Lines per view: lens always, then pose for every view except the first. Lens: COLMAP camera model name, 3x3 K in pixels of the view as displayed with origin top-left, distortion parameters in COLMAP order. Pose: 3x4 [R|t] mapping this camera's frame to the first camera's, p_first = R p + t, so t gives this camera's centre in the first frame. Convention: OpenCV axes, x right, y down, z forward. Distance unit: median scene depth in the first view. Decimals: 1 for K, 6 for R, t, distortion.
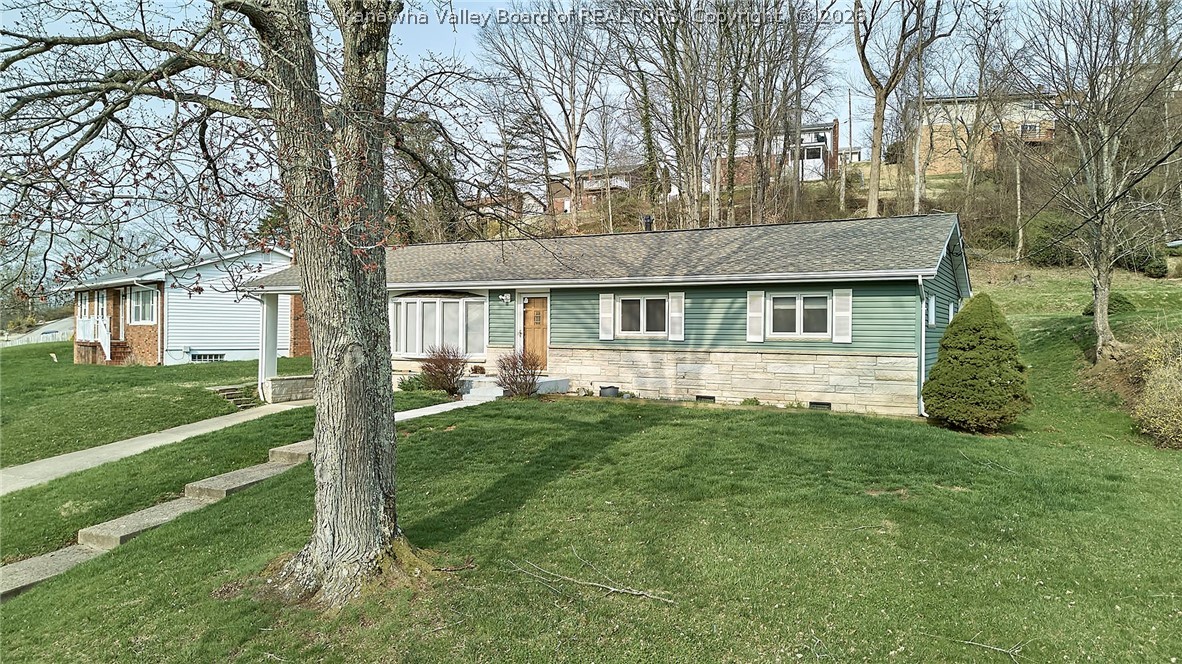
lens RADIAL K [[823.9, 0, 591.0], [0, 823.9, 332.0], [0, 0, 1]] dist [0.094023, -0.087899]
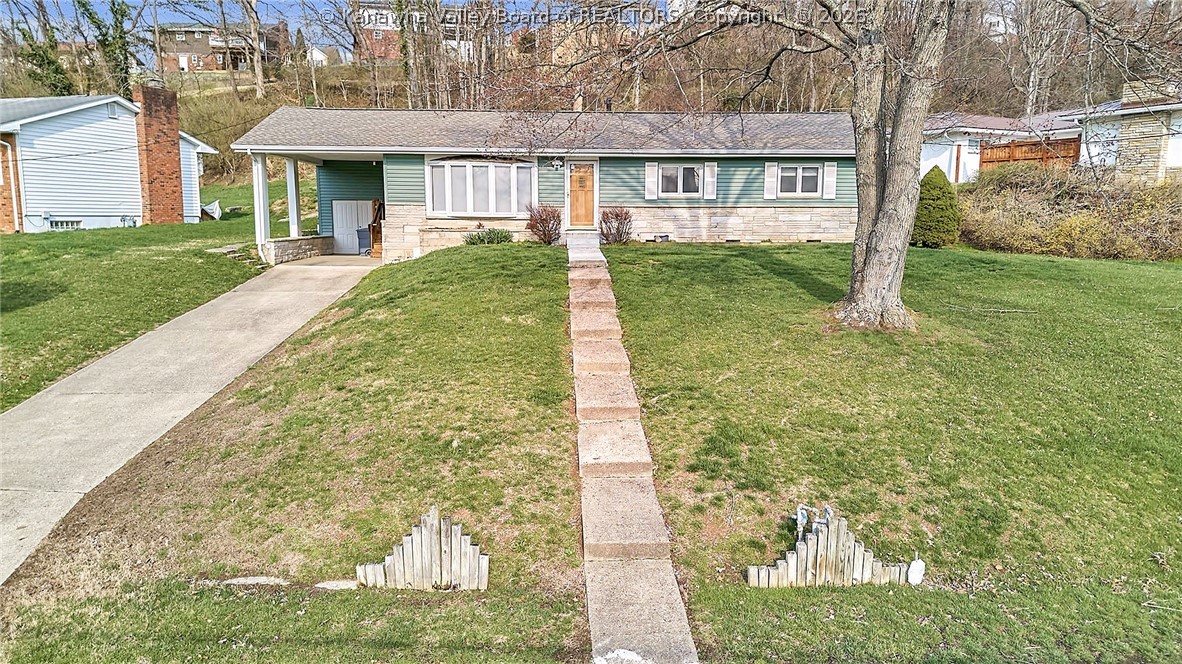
lens RADIAL K [[823.9, 0, 591.0], [0, 823.9, 332.0], [0, 0, 1]] dist [0.094023, -0.087899]
pose [[0.862252, -0.074274, 0.501005, -0.754785], [0.003759, 0.990100, 0.140313, 0.034772], [-0.506466, -0.119102, 0.853995, -0.075426]]
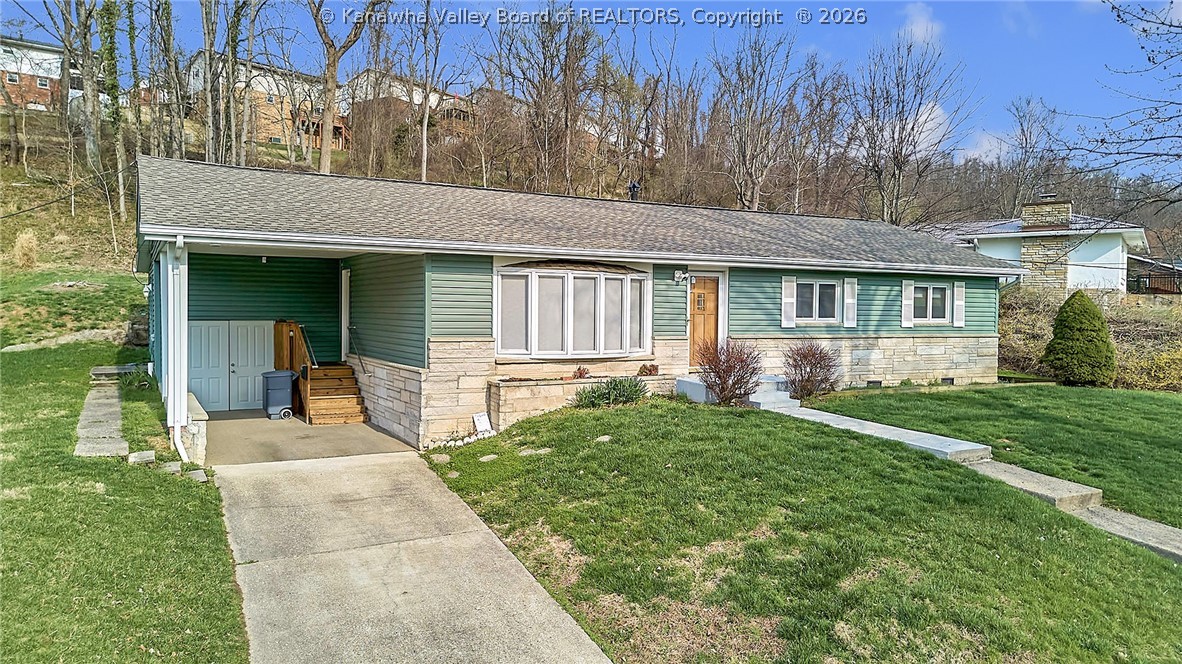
lens RADIAL K [[823.9, 0, 591.0], [0, 823.9, 332.0], [0, 0, 1]] dist [0.094023, -0.087899]
pose [[0.544300, -0.026004, 0.838488, -0.903928], [-0.004614, 0.999412, 0.033990, -0.016260], [-0.838878, -0.022370, 0.543859, 0.721510]]
